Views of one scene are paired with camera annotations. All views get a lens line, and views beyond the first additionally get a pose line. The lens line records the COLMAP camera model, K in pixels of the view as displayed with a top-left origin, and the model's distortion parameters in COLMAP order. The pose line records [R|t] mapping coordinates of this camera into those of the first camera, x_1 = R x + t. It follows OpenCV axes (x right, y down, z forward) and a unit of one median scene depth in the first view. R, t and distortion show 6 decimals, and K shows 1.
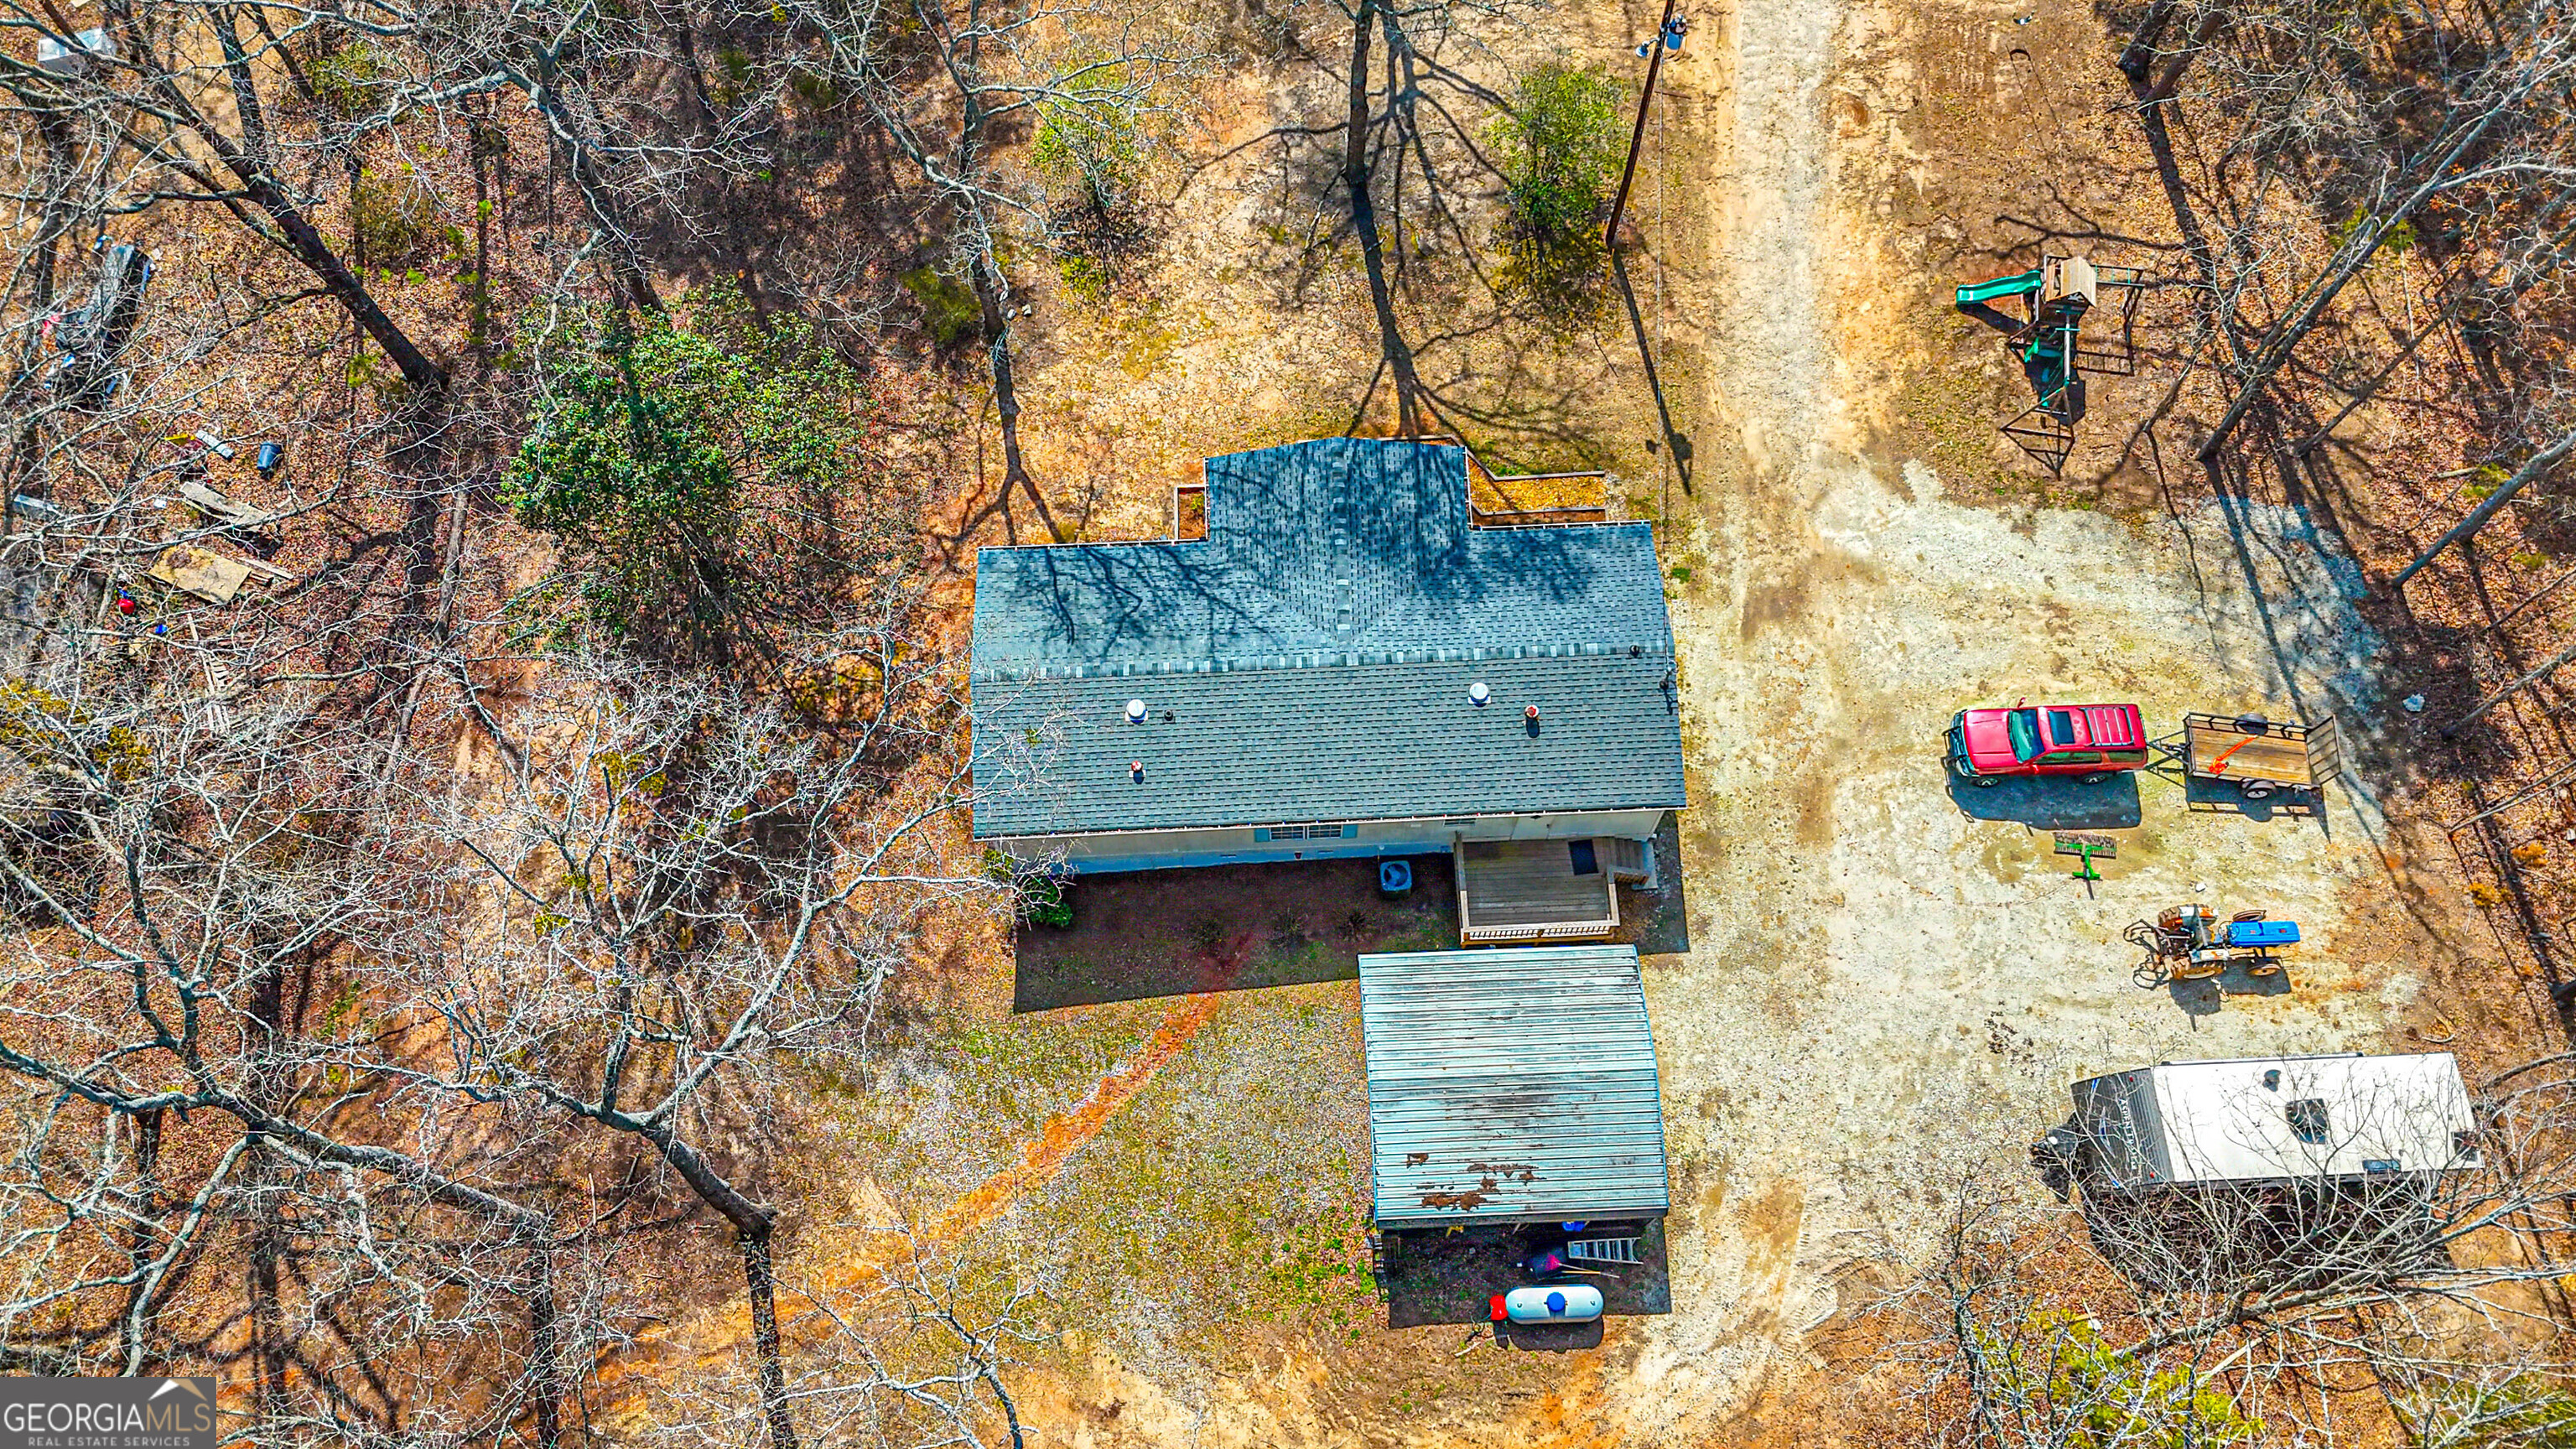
lens RADIAL K [[1897.5, 0, 1331.2], [0, 1897.5, 691.6], [0, 0, 1]] dist [0.071501, -0.072161]
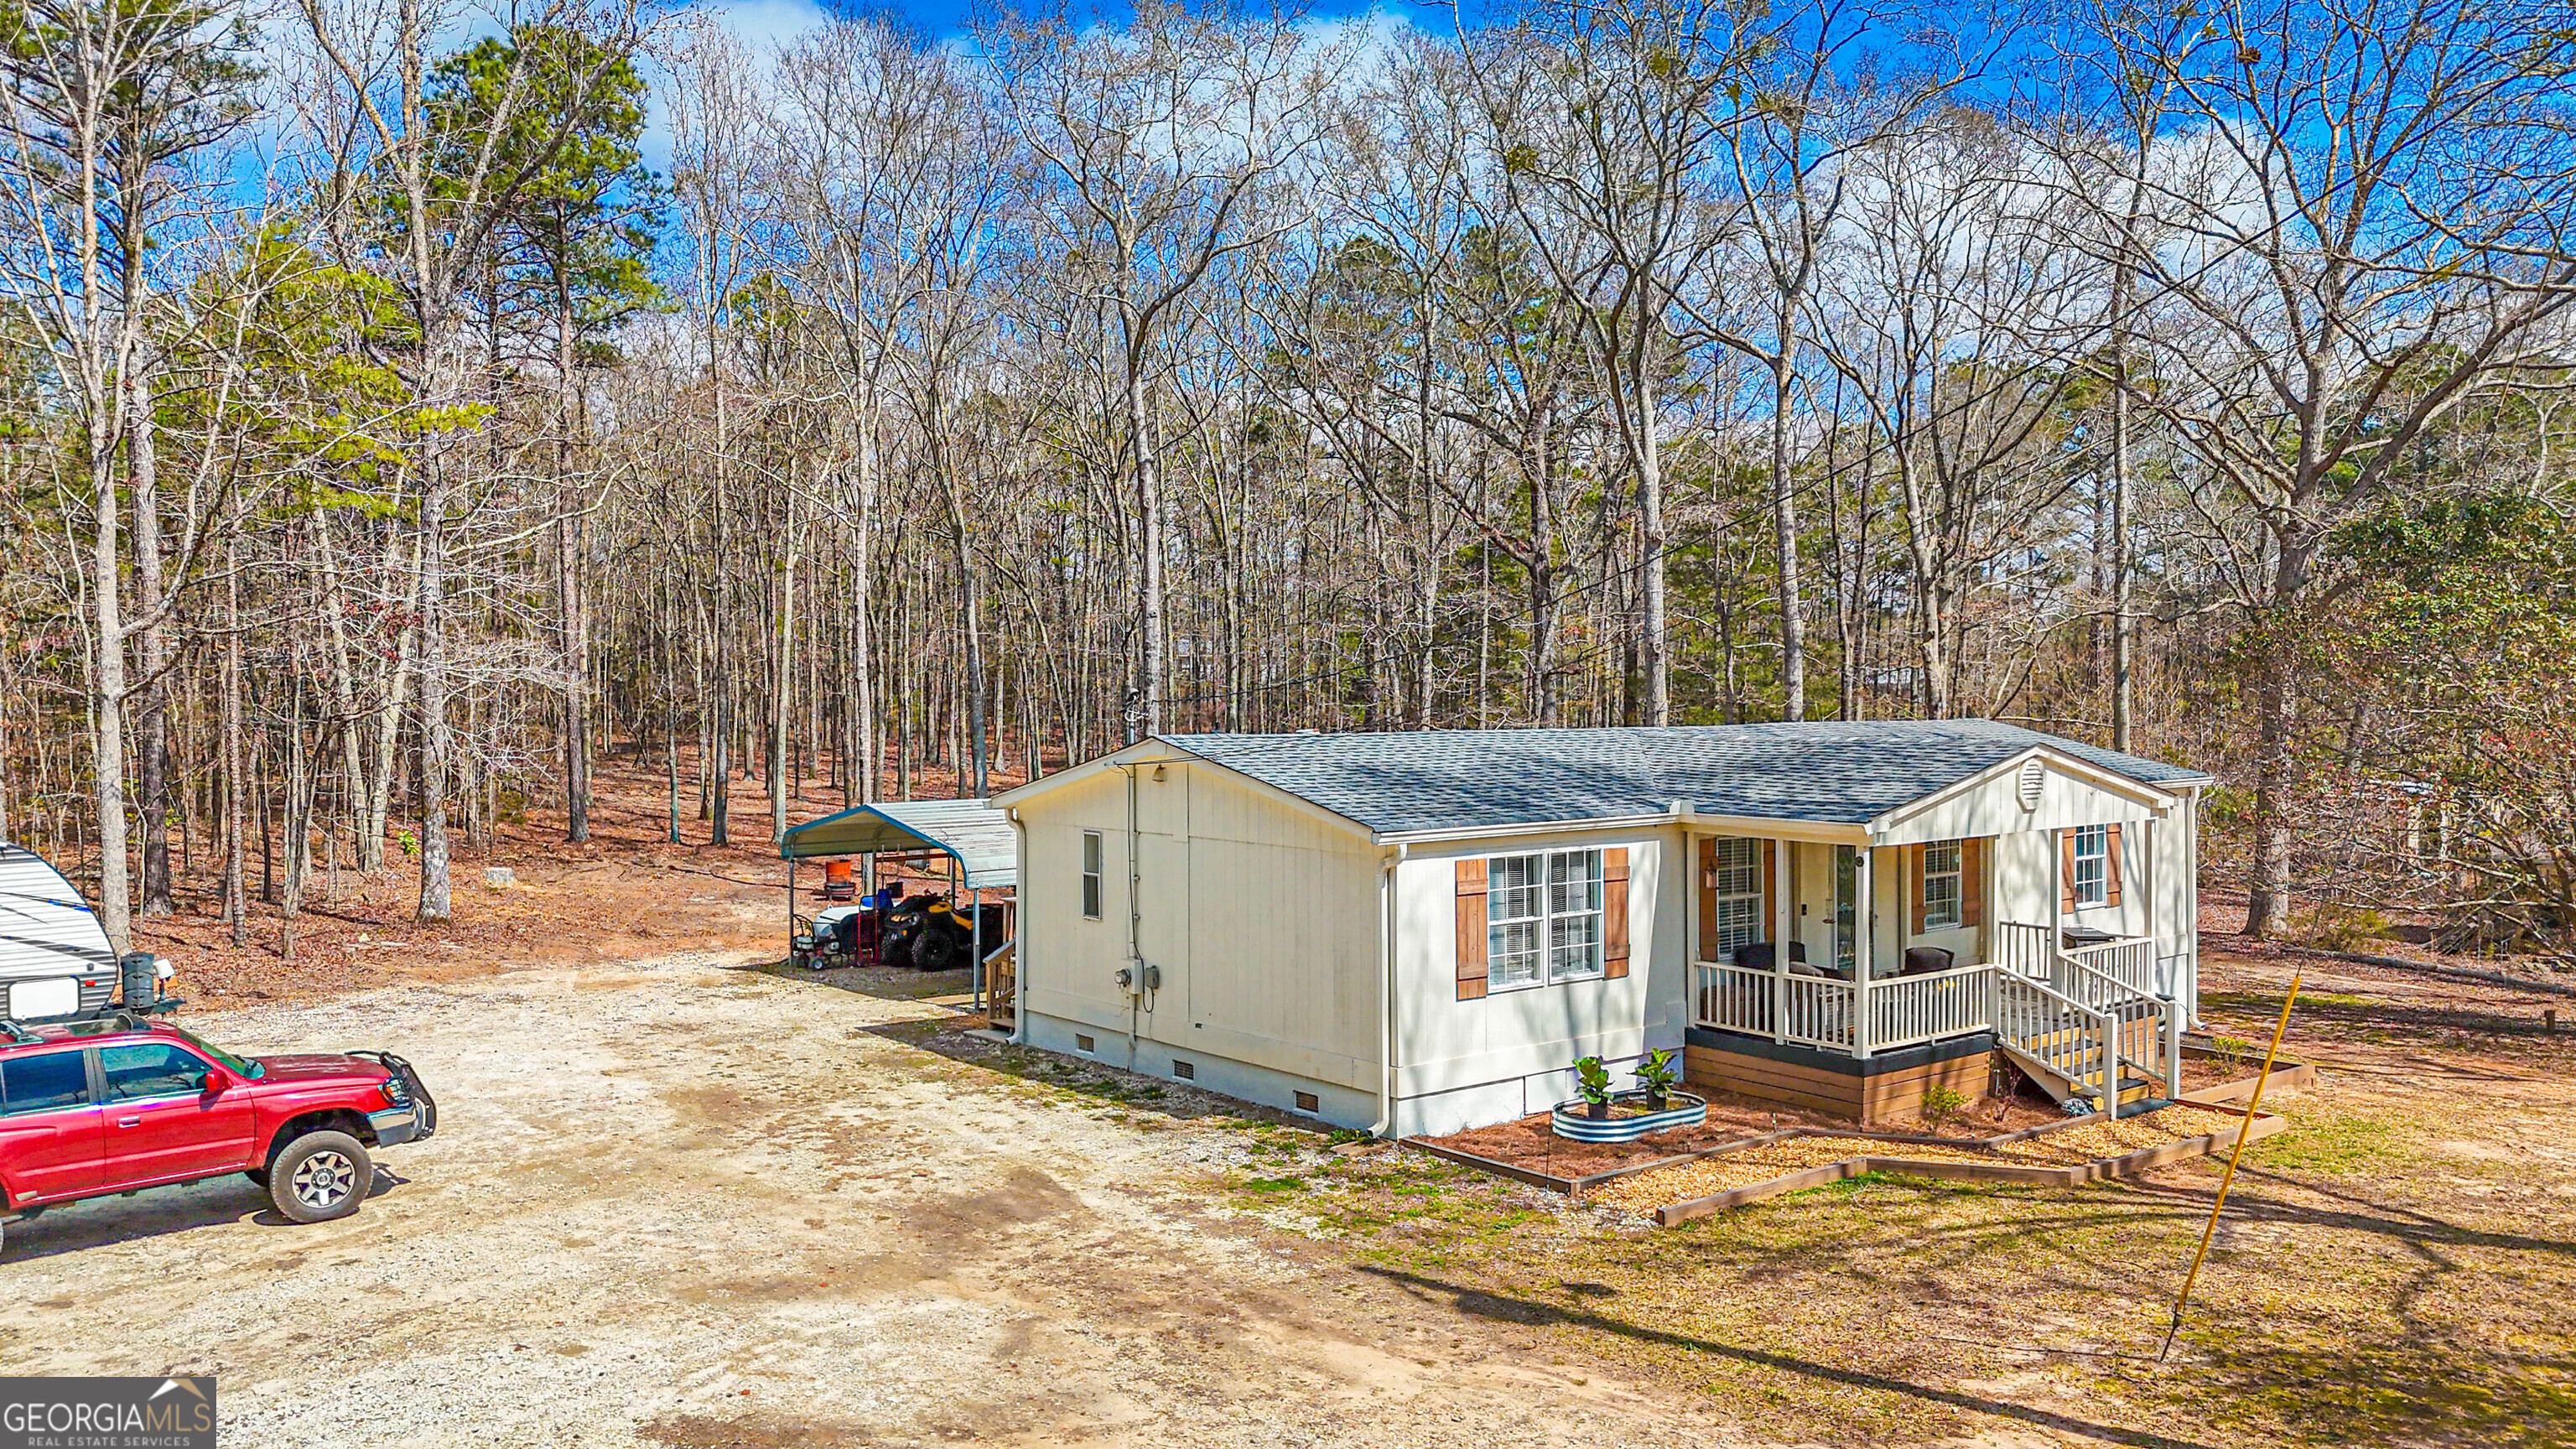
lens RADIAL K [[1897.5, 0, 1296.2], [0, 1897.5, 734.4], [0, 0, 1]] dist [0.071501, -0.072161]
pose [[-0.804389, 0.008955, -0.594036, 0.403428], [-0.546903, 0.379412, 0.746286, -0.369576], [0.232067, 0.925184, -0.300298, 1.076712]]
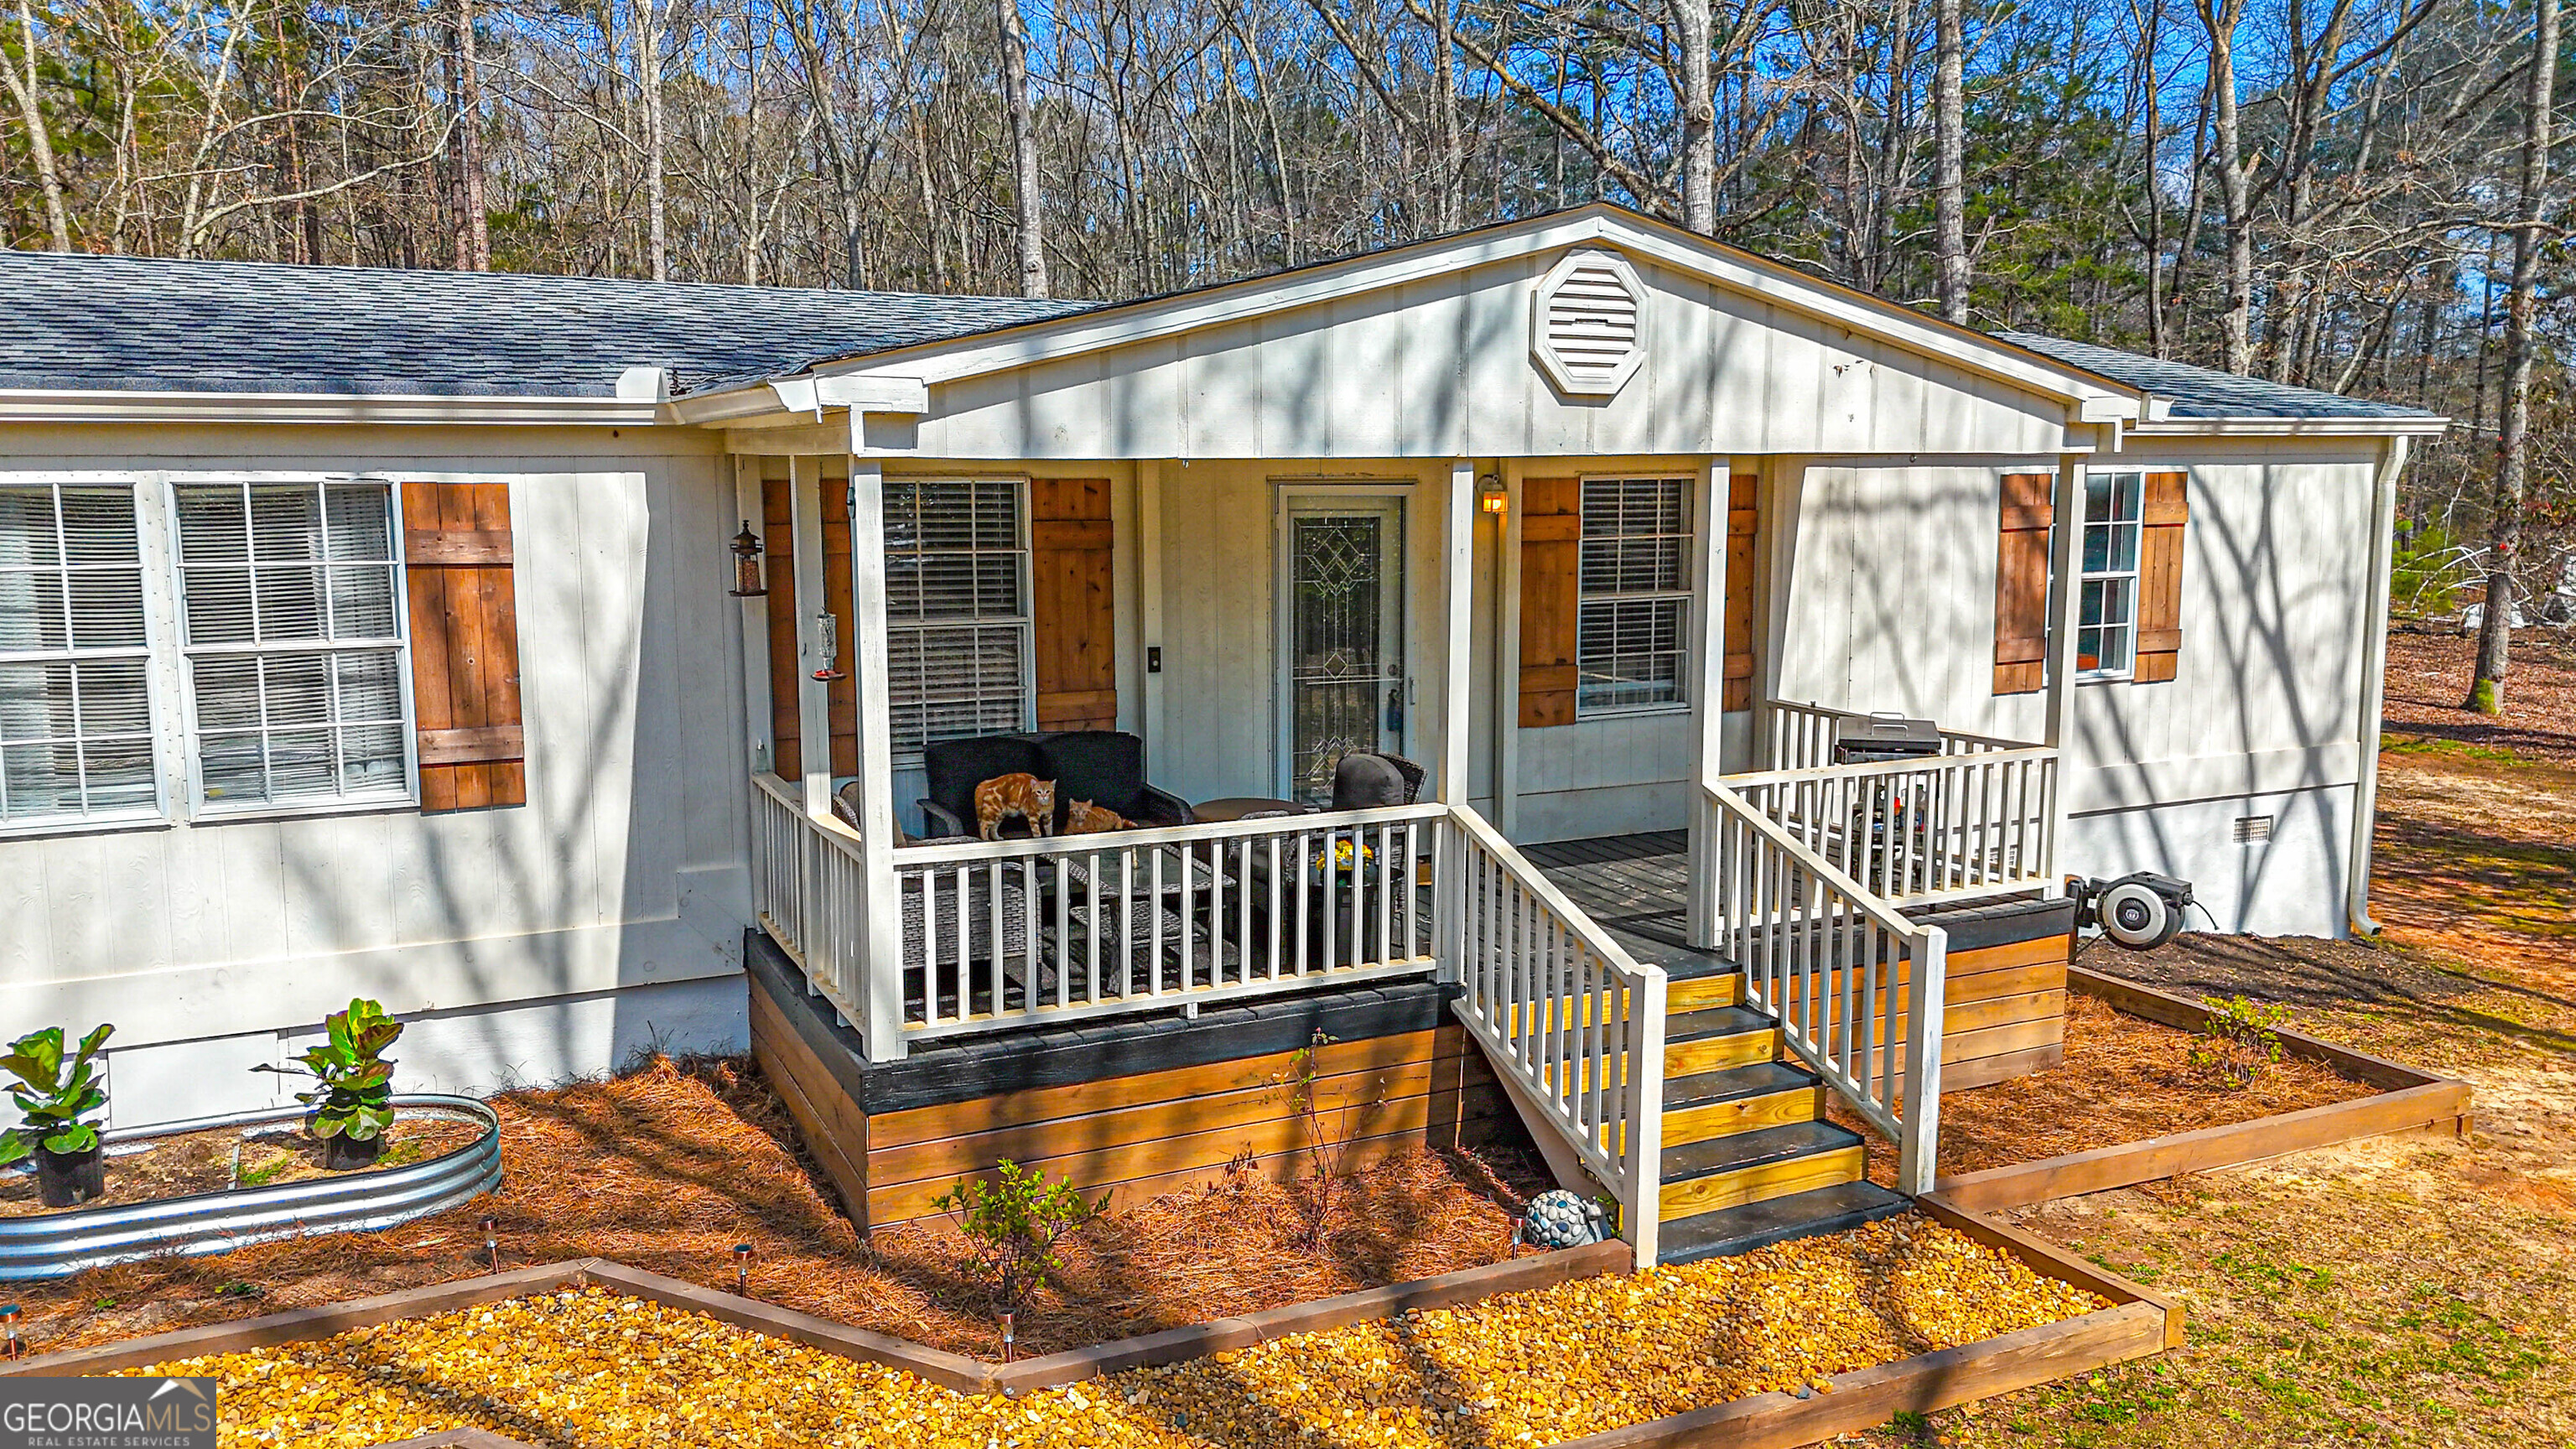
lens RADIAL K [[1897.5, 0, 1286.6], [0, 1897.5, 728.1], [0, 0, 1]] dist [0.071501, -0.072161]
pose [[-0.915862, 0.048397, -0.398565, 0.091746], [-0.371040, 0.277214, 0.886274, -0.251441], [0.153381, 0.959589, -0.235932, 1.060867]]
